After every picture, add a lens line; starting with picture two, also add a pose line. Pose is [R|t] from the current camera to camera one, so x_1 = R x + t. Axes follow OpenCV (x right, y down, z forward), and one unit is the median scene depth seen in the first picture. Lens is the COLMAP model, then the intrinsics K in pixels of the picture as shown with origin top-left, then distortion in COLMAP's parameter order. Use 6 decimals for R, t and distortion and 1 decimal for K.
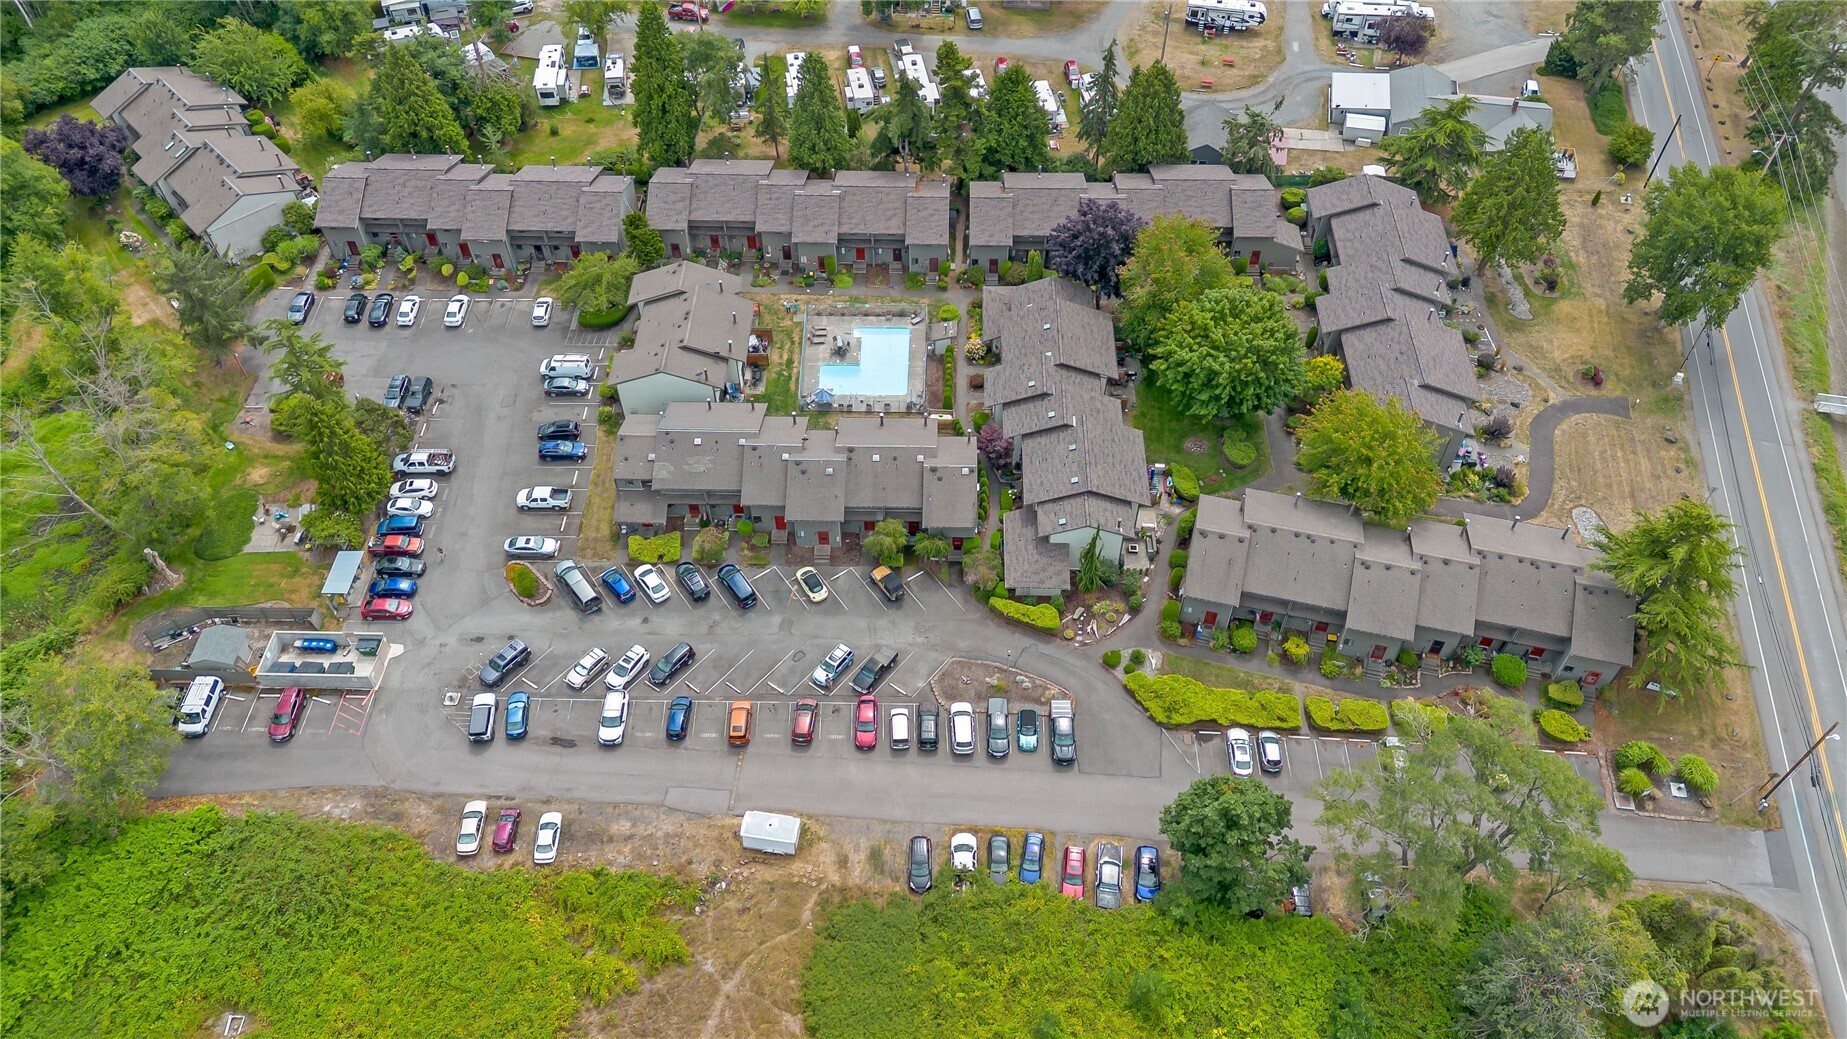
lens RADIAL K [[1293.5, 0, 923.5], [0, 1293.5, 519.5], [0, 0, 1]] dist [0.098825, -0.111598]
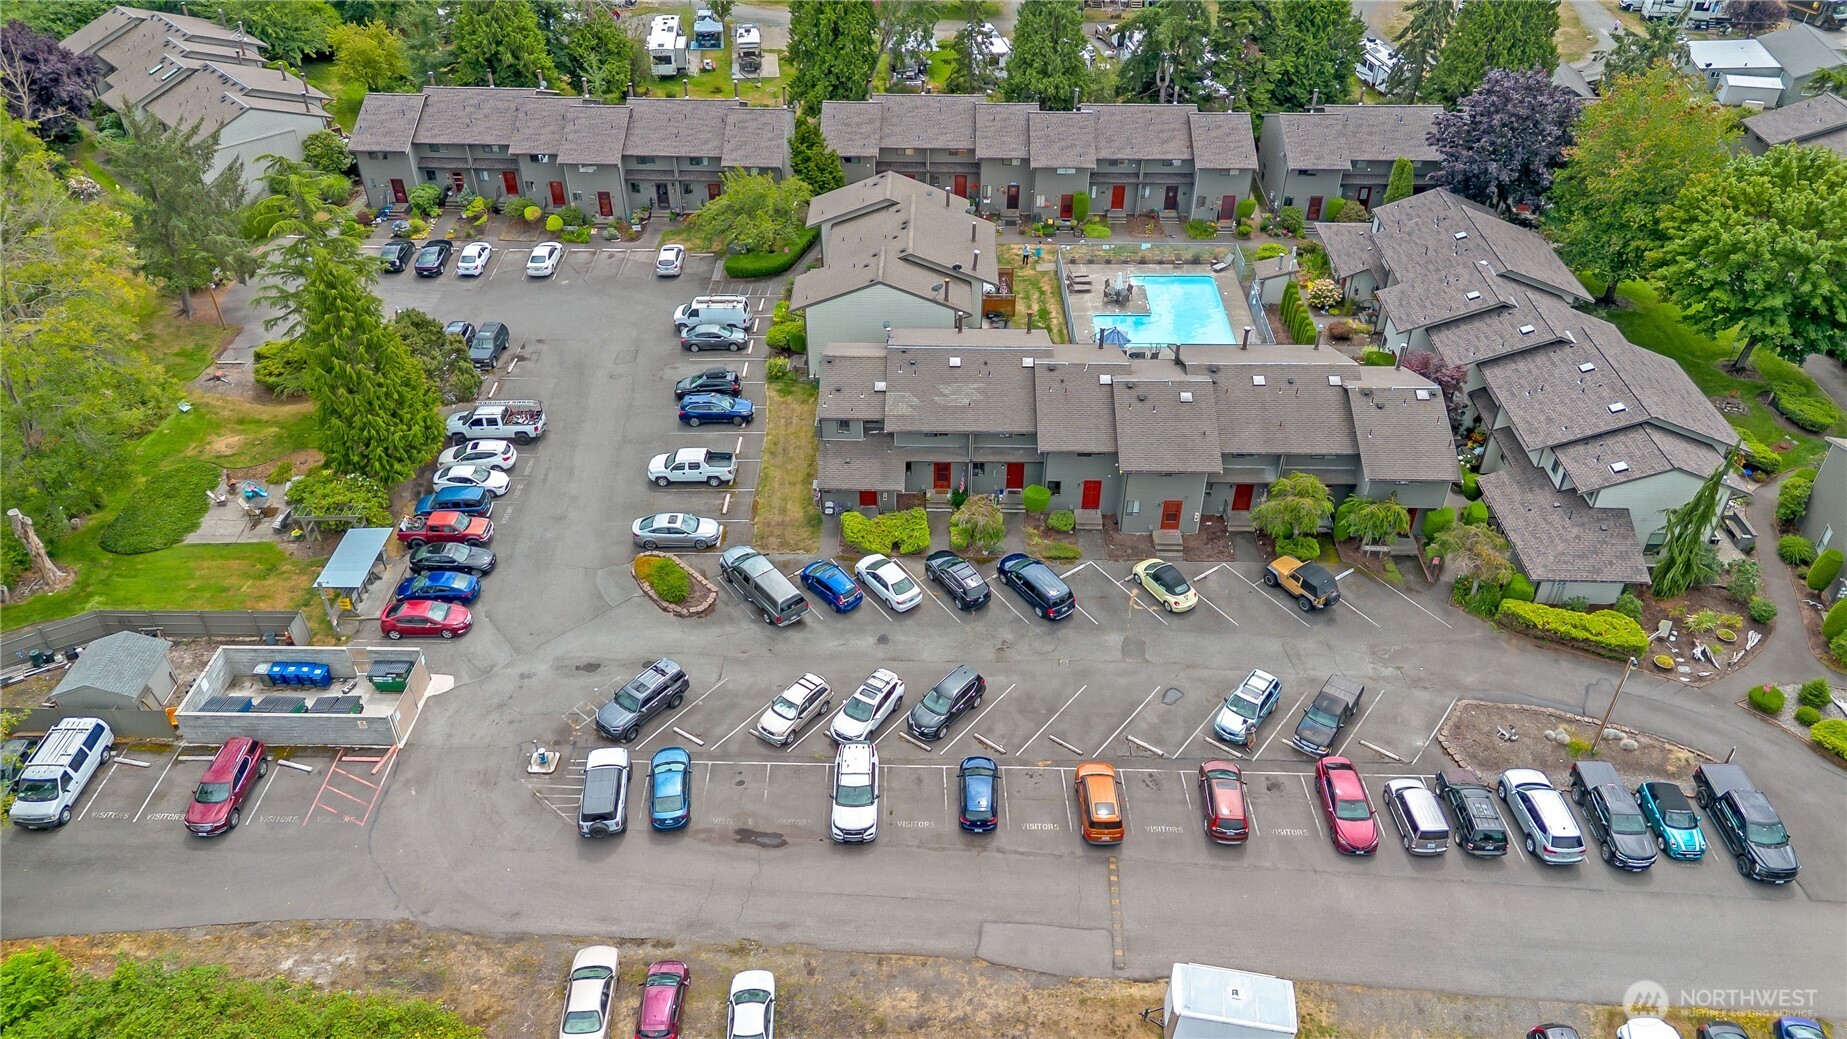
lens RADIAL K [[1293.5, 0, 923.5], [0, 1293.5, 519.5], [0, 0, 1]] dist [0.098825, -0.111598]
pose [[0.999938, 0.002090, 0.010948, -0.199296], [0.000330, 0.976275, -0.216533, 0.145905], [-0.011141, 0.216524, 0.976214, 0.433178]]
